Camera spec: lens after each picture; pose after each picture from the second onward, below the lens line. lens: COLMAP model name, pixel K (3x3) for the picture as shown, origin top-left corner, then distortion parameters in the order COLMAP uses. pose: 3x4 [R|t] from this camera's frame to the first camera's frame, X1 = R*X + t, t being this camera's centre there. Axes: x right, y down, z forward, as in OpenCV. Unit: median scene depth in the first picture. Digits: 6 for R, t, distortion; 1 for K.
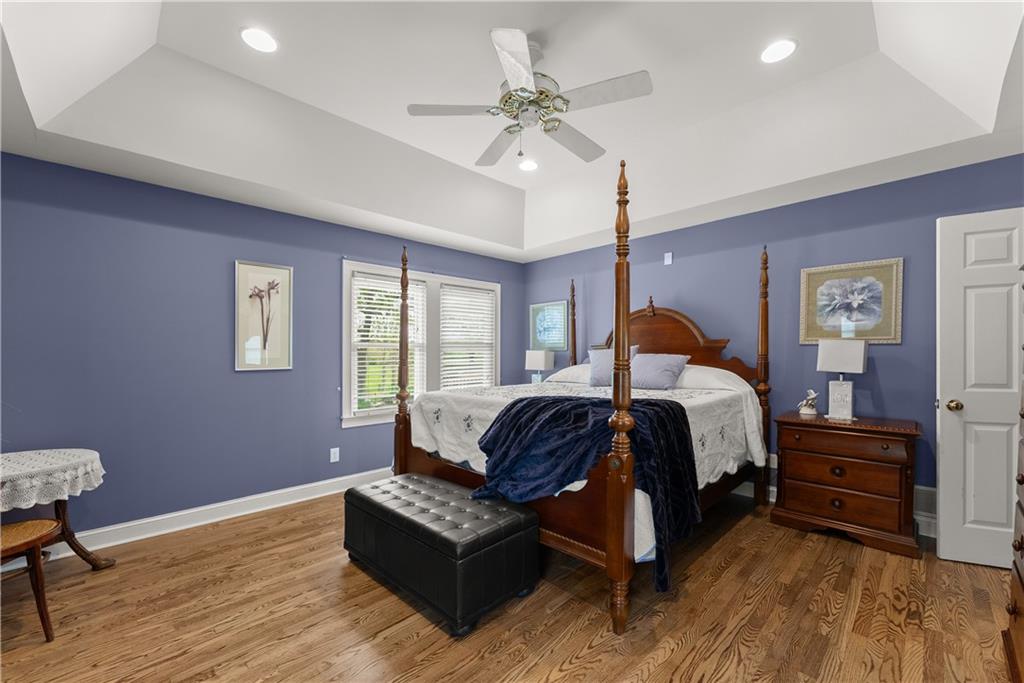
lens RADIAL K [[413.6, 0, 512.0], [0, 413.6, 341.5], [0, 0, 1]] dist [0.000269, -0.000028]
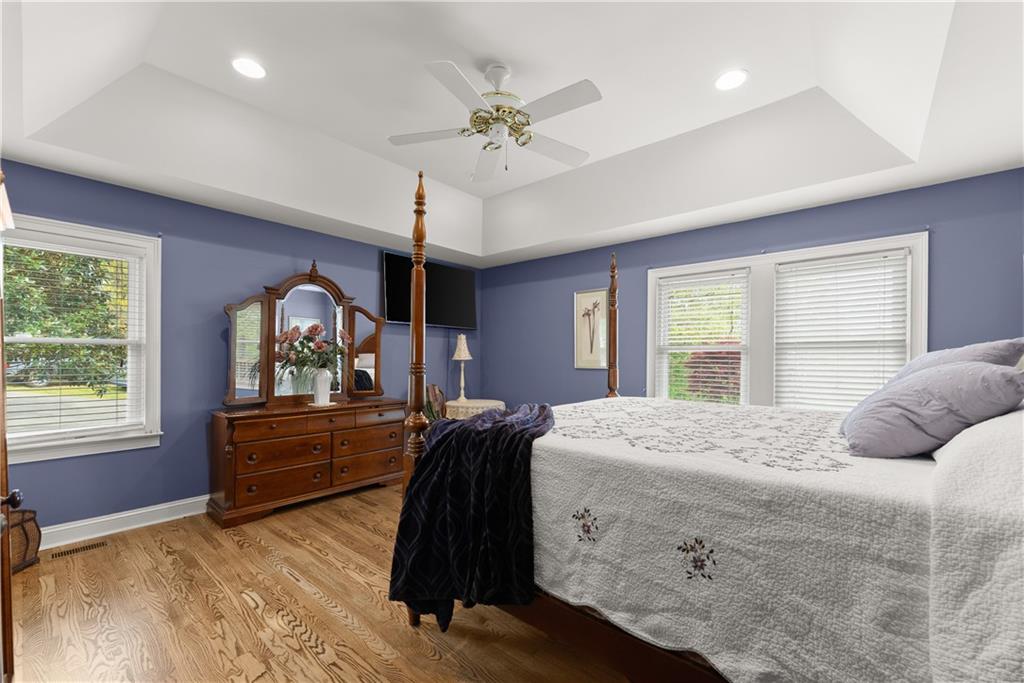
lens RADIAL K [[413.6, 0, 512.0], [0, 413.6, 341.5], [0, 0, 1]] dist [0.000269, -0.000028]
pose [[0.084177, -0.033158, -0.995899, 0.741338], [0.025741, 0.999185, -0.031092, 0.015700], [0.996118, -0.023018, 0.084962, 0.646560]]
